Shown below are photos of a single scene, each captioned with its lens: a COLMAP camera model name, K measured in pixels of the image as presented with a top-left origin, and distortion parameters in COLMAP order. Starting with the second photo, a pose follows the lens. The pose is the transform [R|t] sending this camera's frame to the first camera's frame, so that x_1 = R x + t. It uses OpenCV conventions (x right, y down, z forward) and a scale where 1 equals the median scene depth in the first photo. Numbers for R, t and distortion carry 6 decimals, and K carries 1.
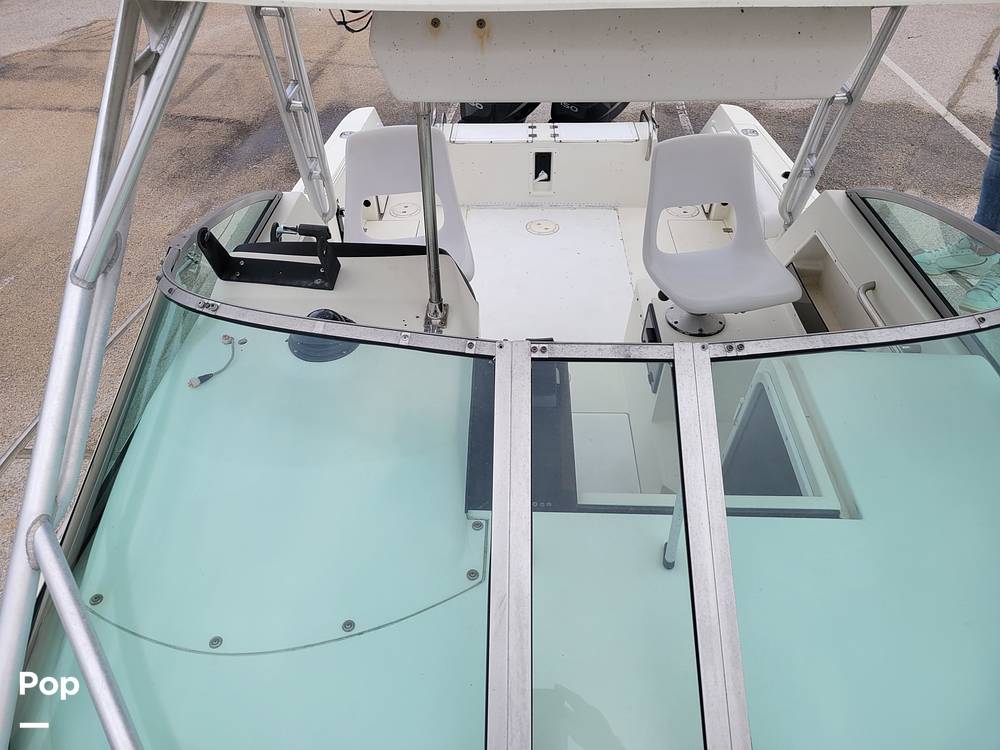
lens RADIAL K [[753.2, 0, 489.5], [0, 753.2, 371.7], [0, 0, 1]] dist [0.034169, -0.004274]
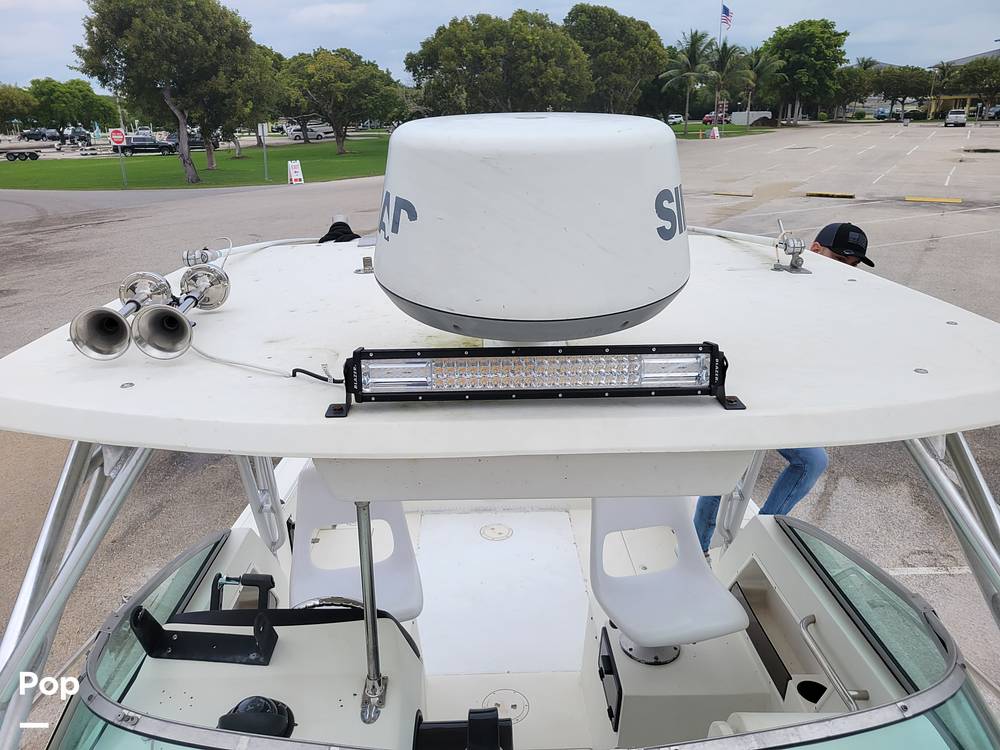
lens RADIAL K [[759.2, 0, 500.0], [0, 759.2, 375.0], [0, 0, 1]] dist [0.036379, -0.011062]
pose [[0.997680, -0.015330, 0.066324, 0.022852], [0.037222, 0.938609, -0.342969, -0.083837], [-0.056994, 0.344642, 0.937003, -0.049943]]
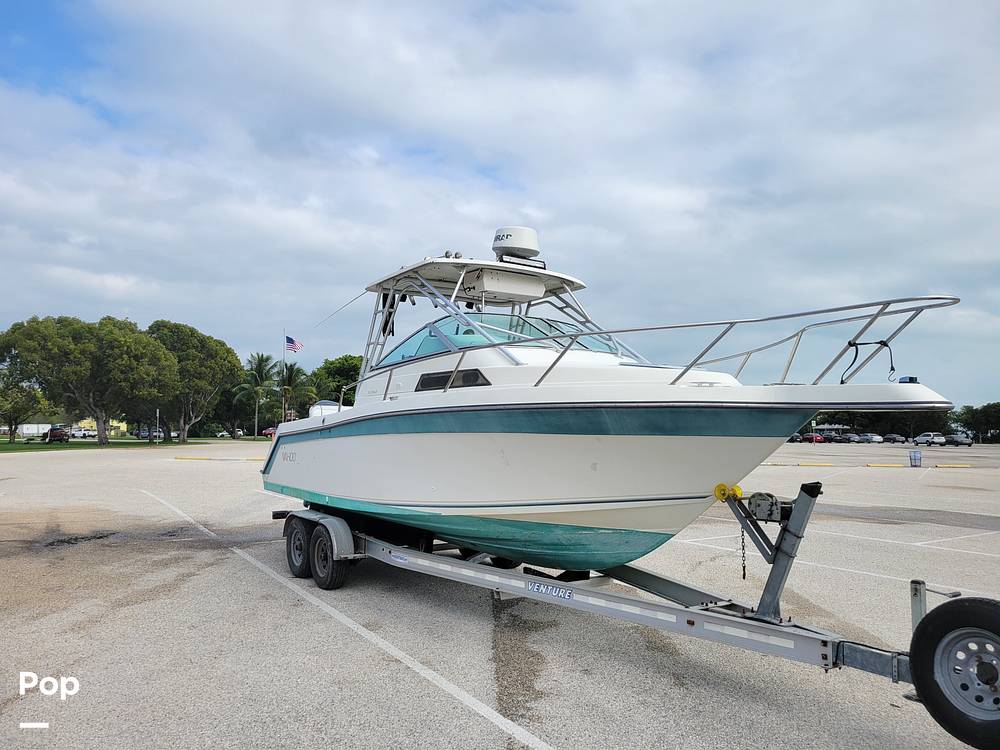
lens RADIAL K [[749.9, 0, 498.5], [0, 749.9, 385.9], [0, 0, 1]] dist [0.043951, -0.008628]
pose [[0.803160, 0.069955, 0.591642, -1.777979], [0.353634, 0.743226, -0.567941, 1.803145], [-0.479454, 0.665373, 0.572192, -0.992885]]
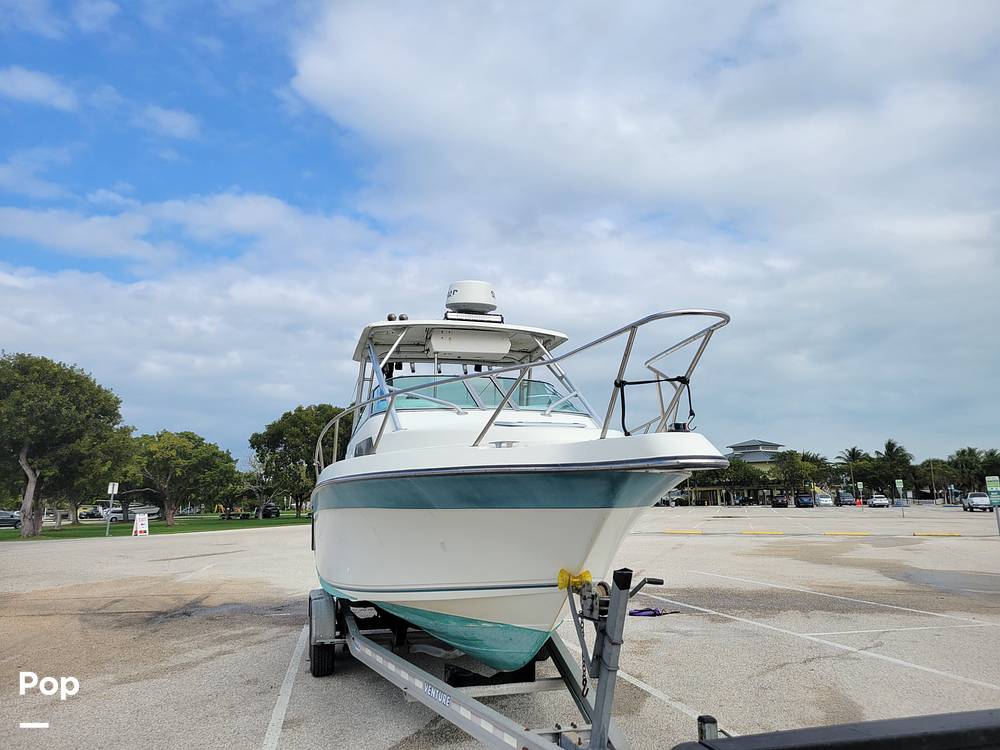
lens RADIAL K [[759.2, 0, 500.0], [0, 759.2, 375.0], [0, 0, 1]] dist [0.036379, -0.011062]
pose [[0.955716, 0.066568, 0.286661, -0.630311], [0.173272, 0.660056, -0.730960, 1.967241], [-0.237871, 0.748261, 0.619292, -1.252174]]
